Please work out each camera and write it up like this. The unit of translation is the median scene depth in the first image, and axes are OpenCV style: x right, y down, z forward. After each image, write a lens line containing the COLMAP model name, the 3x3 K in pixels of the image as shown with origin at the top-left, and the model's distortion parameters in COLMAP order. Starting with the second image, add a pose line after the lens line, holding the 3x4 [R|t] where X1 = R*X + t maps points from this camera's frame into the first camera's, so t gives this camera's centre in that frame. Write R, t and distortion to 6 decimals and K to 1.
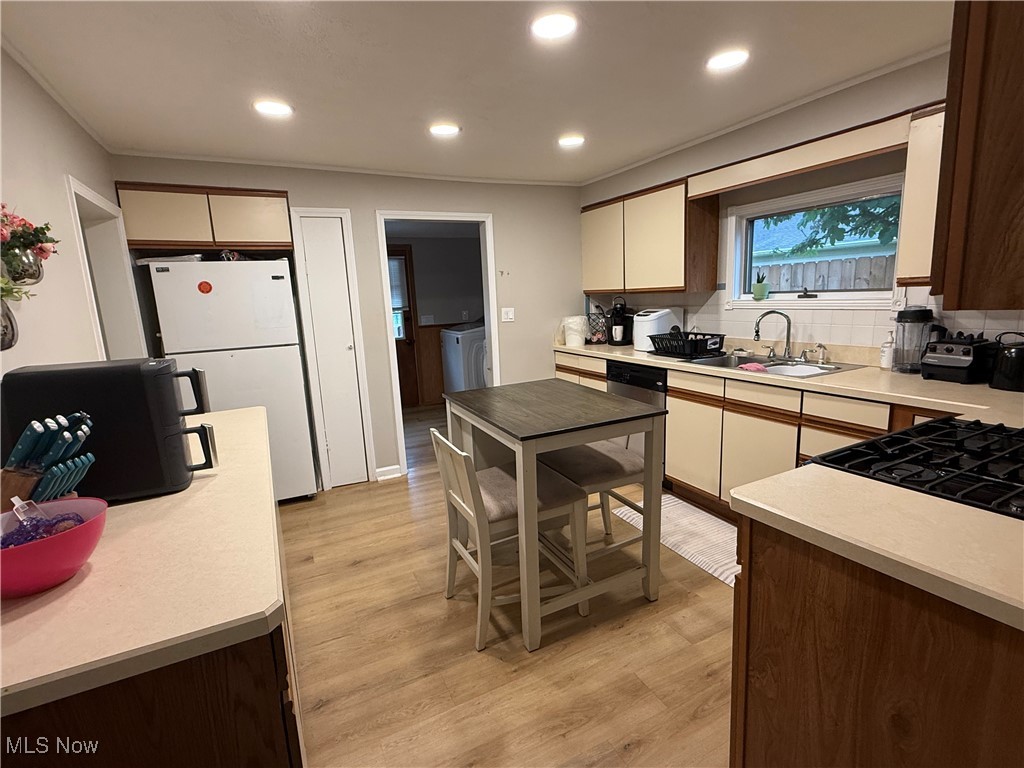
lens RADIAL K [[478.2, 0, 512.1], [0, 478.2, 380.0], [0, 0, 1]] dist [0.000480, -0.000449]
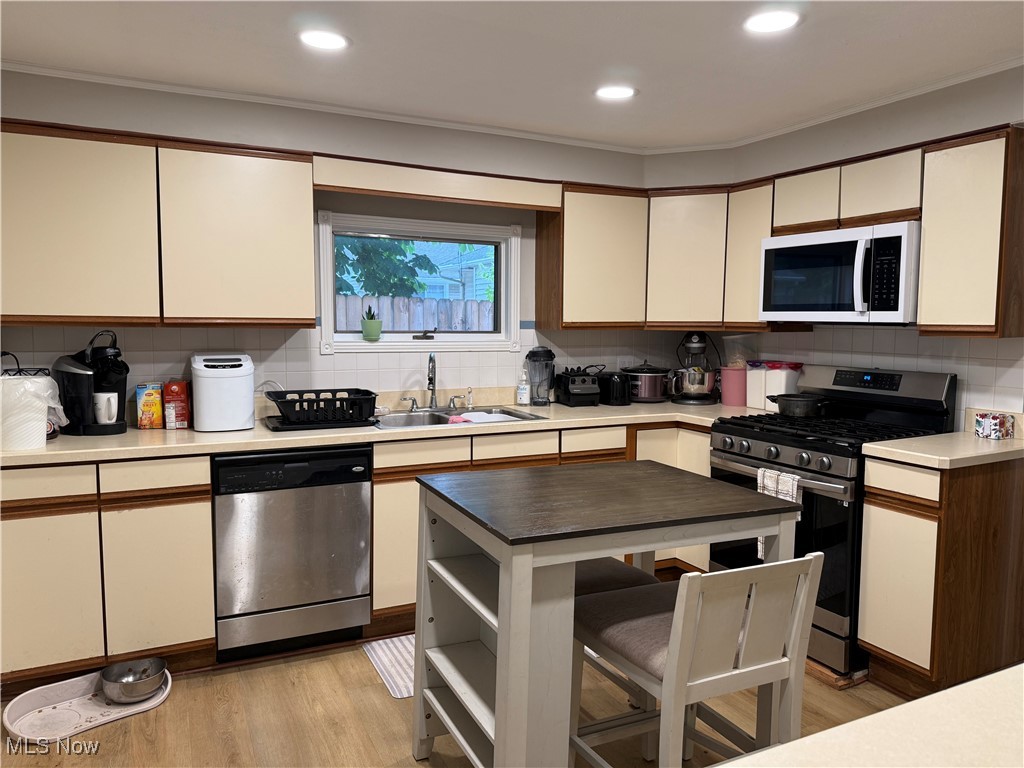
lens RADIAL K [[713.7, 0, 506.4], [0, 713.7, 377.4], [0, 0, 1]] dist [0.023356, -0.044807]
pose [[0.012702, -0.032839, 0.999380, -0.573384], [0.167267, 0.985447, 0.030255, -0.098465], [-0.985830, 0.166779, 0.018010, 0.705632]]
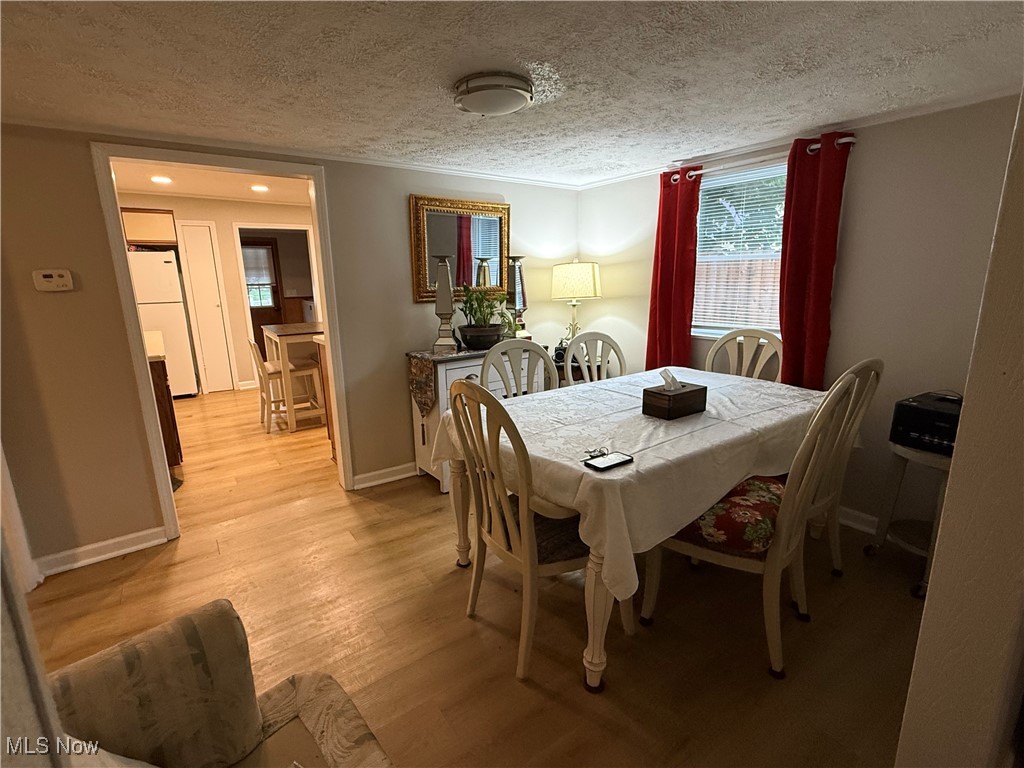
lens RADIAL K [[478.2, 0, 511.3], [0, 478.2, 381.9], [0, 0, 1]] dist [0.000480, -0.000449]
pose [[0.988988, -0.005604, 0.147891, 1.130166], [0.000313, 0.999360, 0.035780, 0.369464], [-0.147997, -0.035340, 0.988356, -2.136252]]
